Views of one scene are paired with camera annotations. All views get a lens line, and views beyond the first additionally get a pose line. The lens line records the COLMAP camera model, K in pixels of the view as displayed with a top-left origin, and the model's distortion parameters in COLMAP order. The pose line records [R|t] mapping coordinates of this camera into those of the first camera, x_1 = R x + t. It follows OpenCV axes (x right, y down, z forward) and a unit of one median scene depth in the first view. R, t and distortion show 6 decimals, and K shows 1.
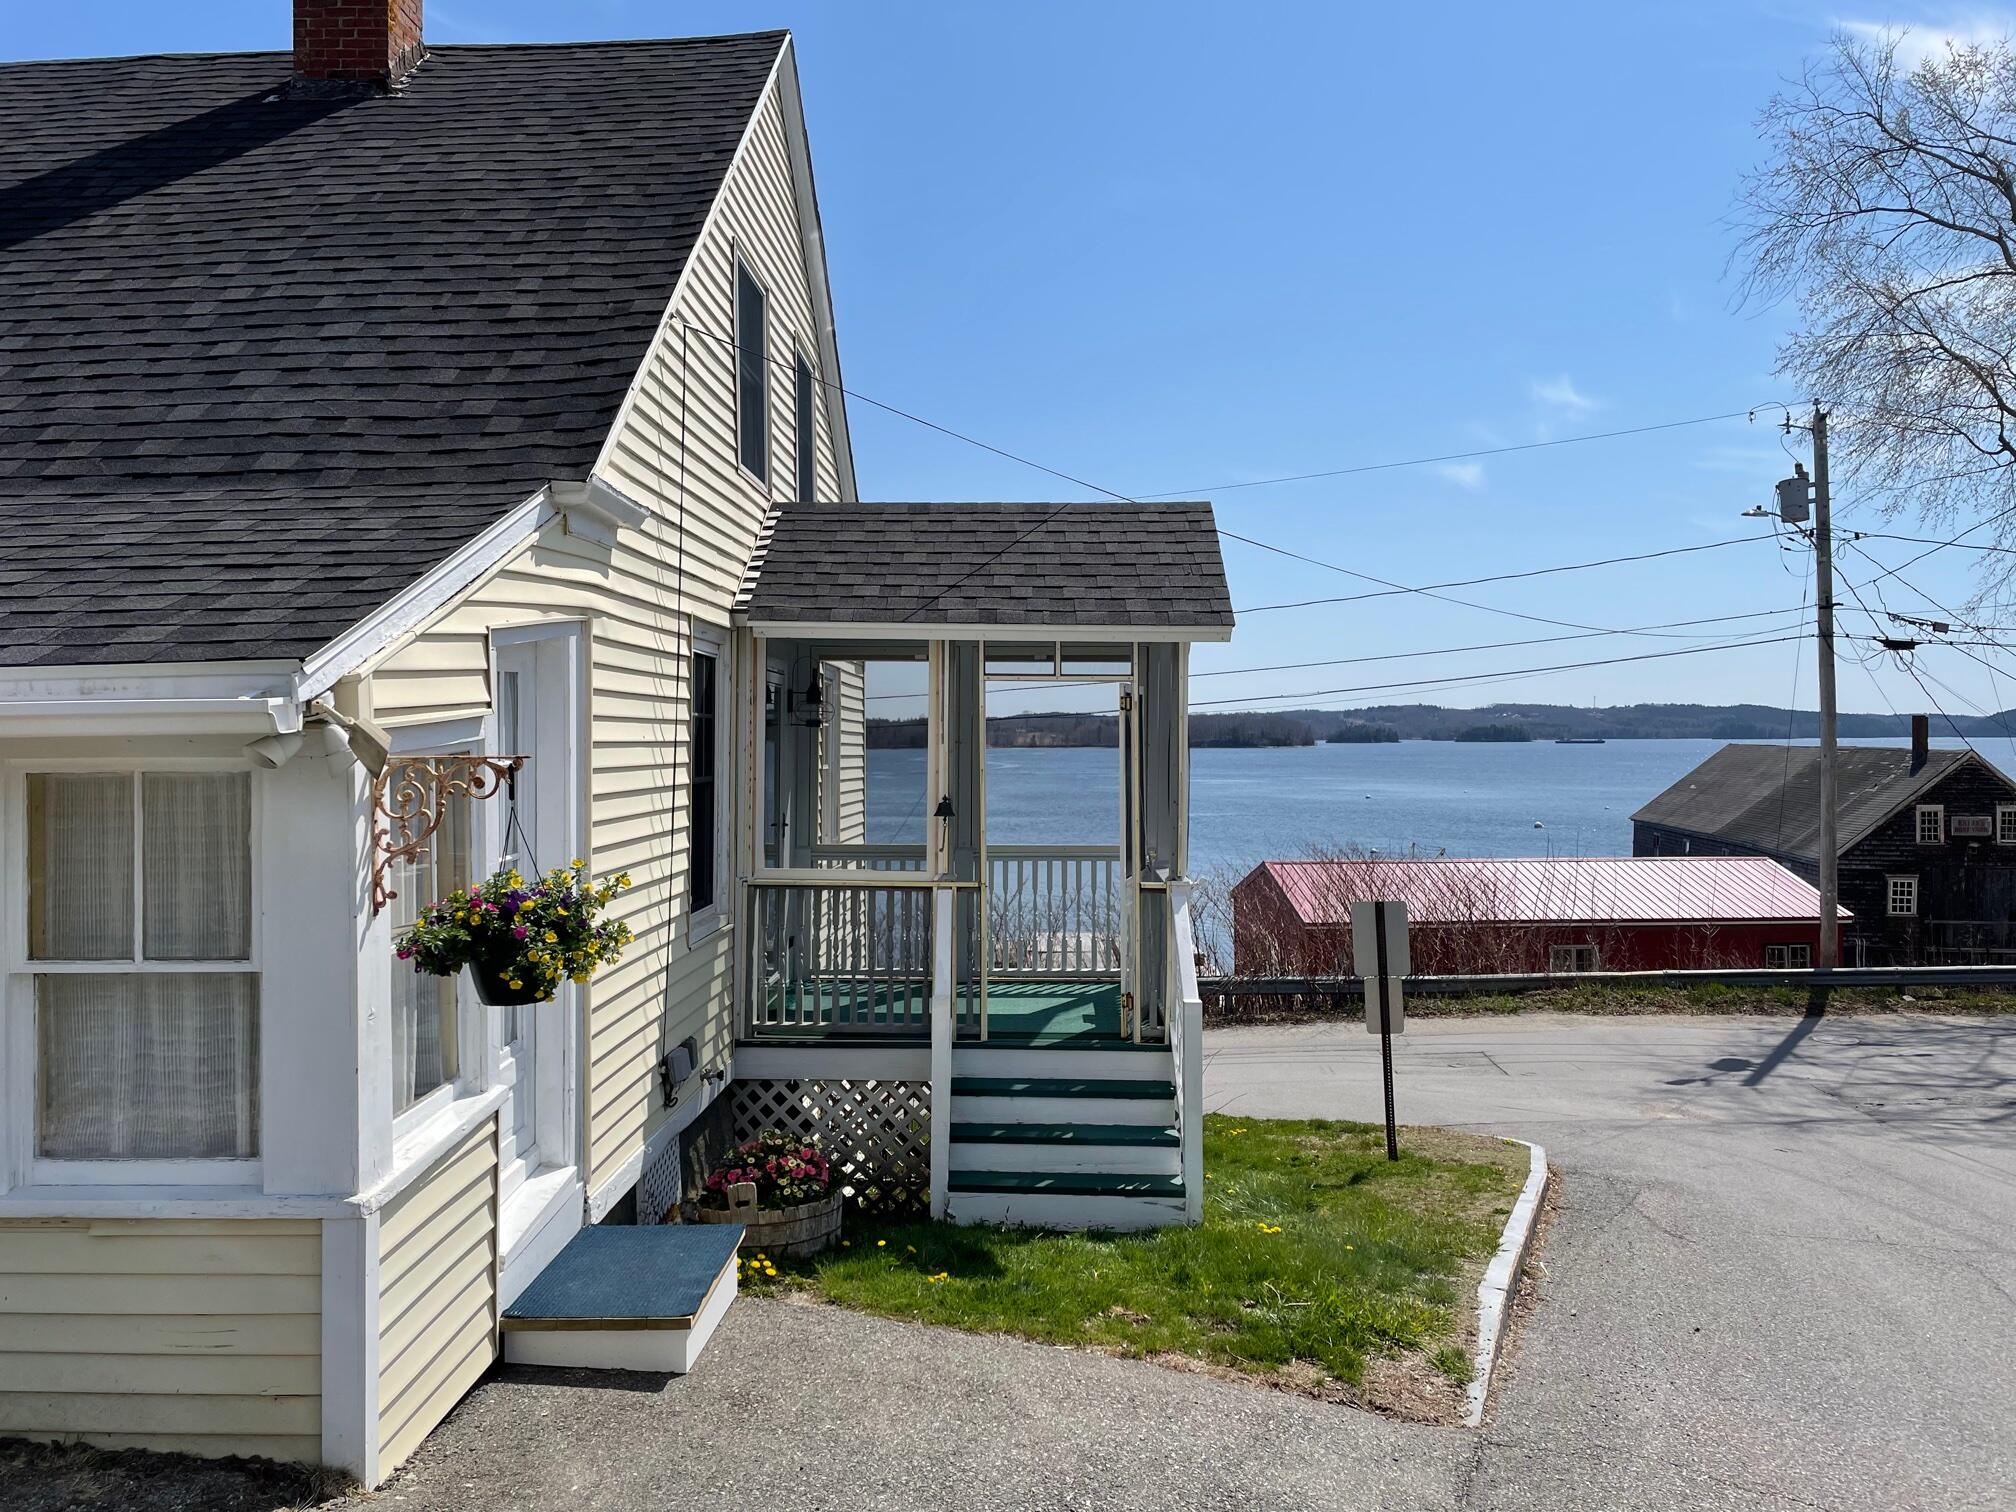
lens RADIAL K [[1518.9, 0, 1008.0], [0, 1518.9, 756.0], [0, 0, 1]] dist [0.107347, -0.126393]
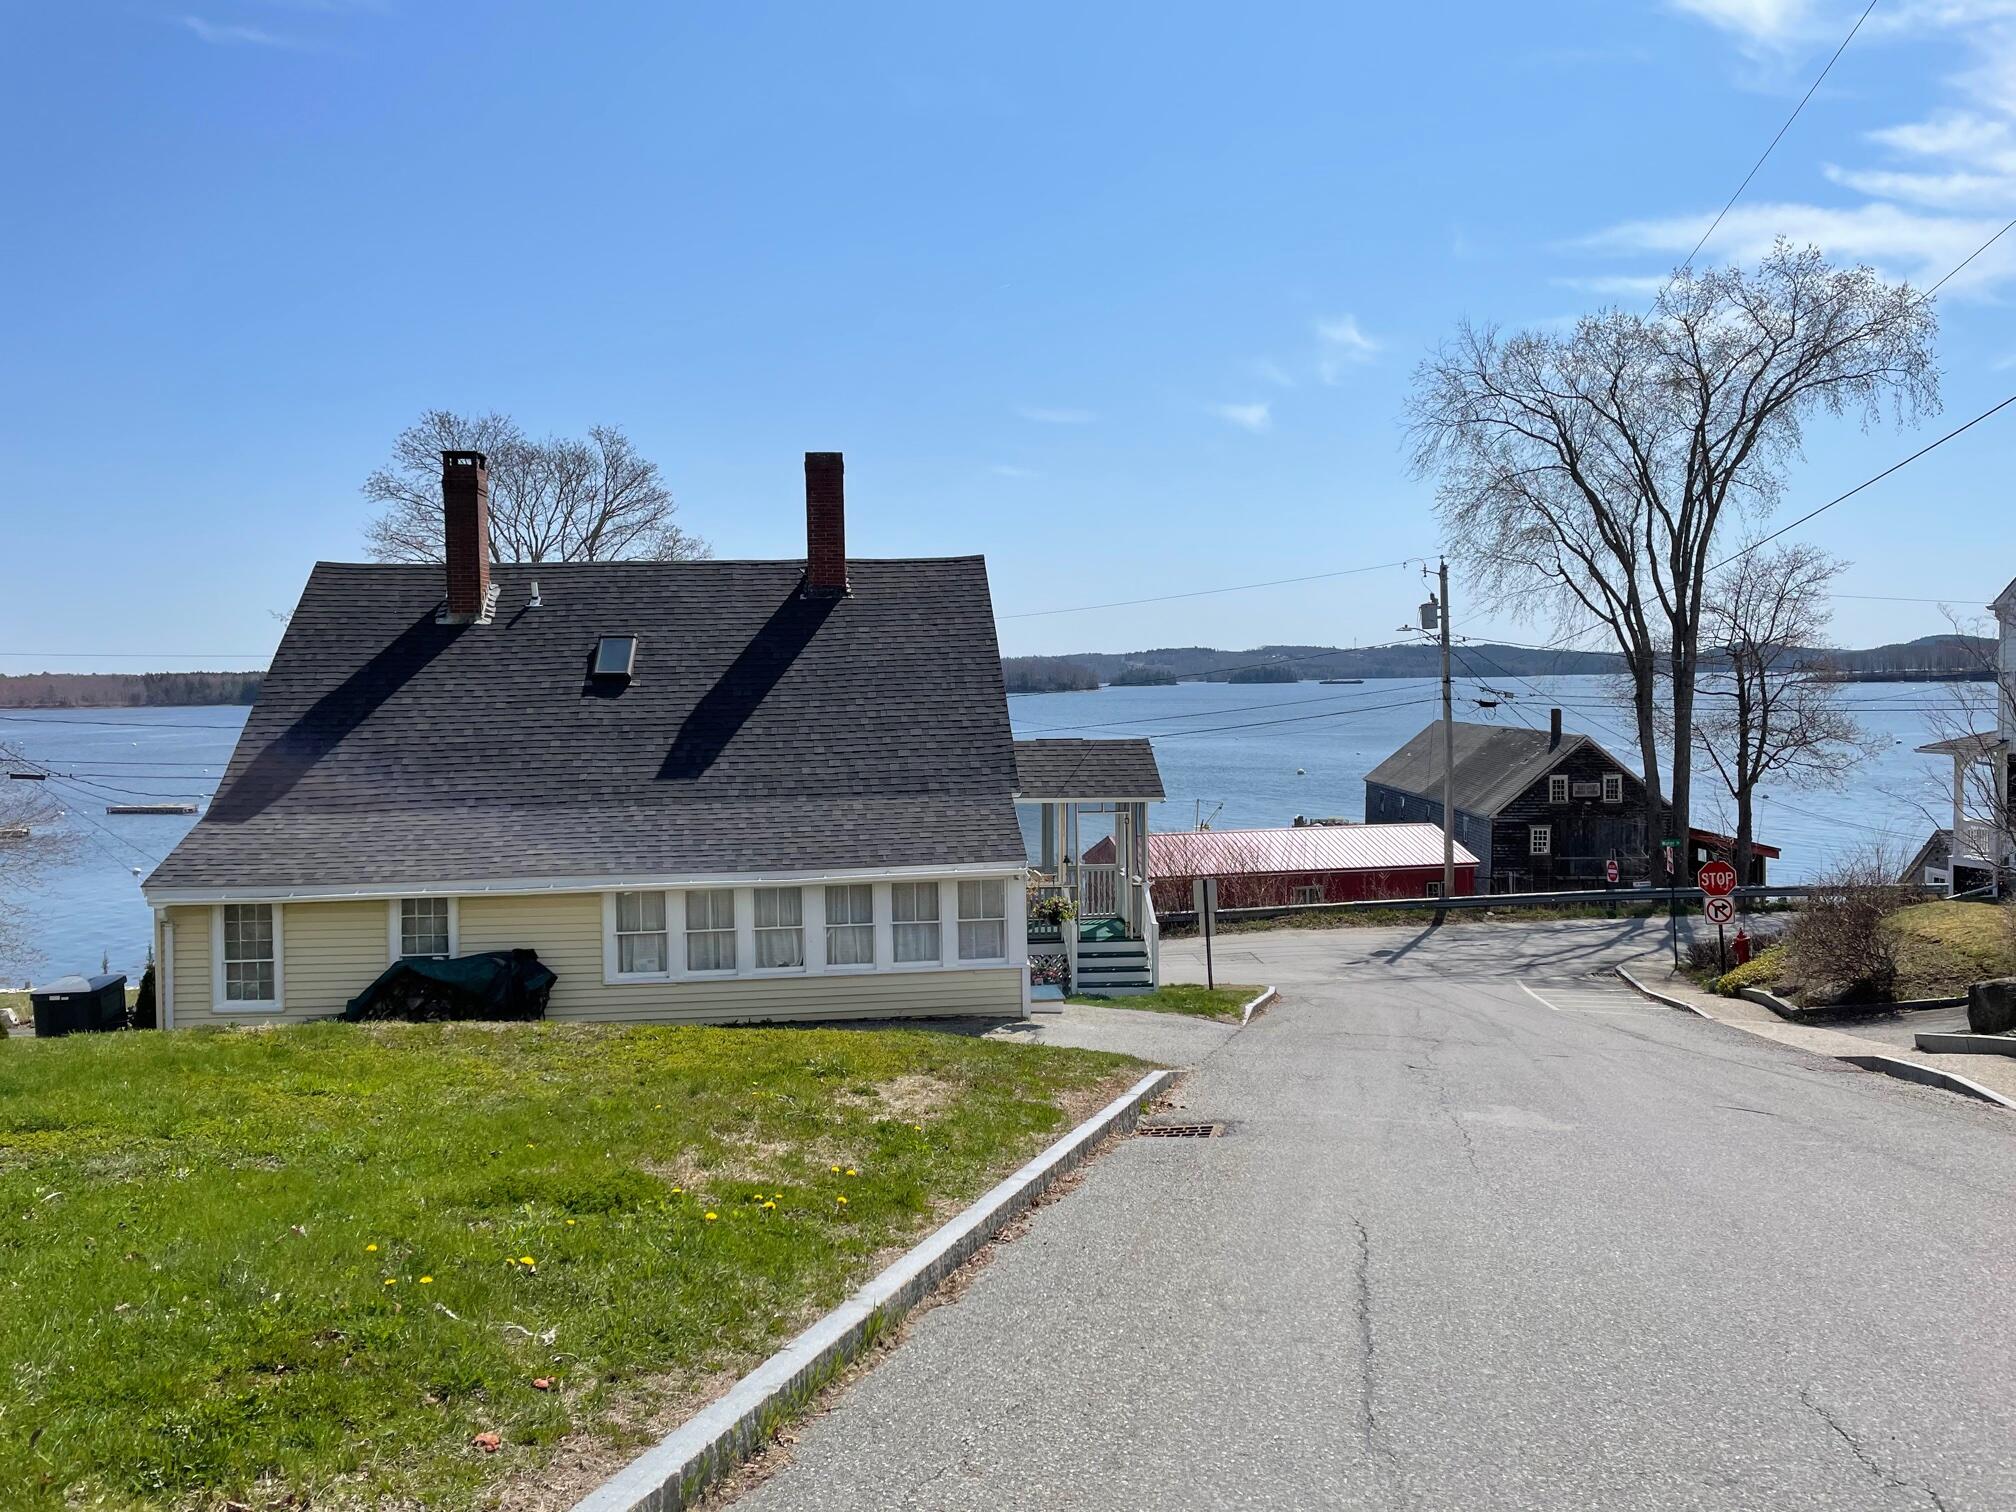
lens RADIAL K [[1518.9, 0, 1008.0], [0, 1518.9, 756.0], [0, 0, 1]] dist [0.107347, -0.126393]
pose [[0.990111, -0.017774, 0.139156, -0.170524], [0.012536, 0.999183, 0.038426, -0.085200], [-0.139726, -0.036301, 0.989525, -0.567507]]
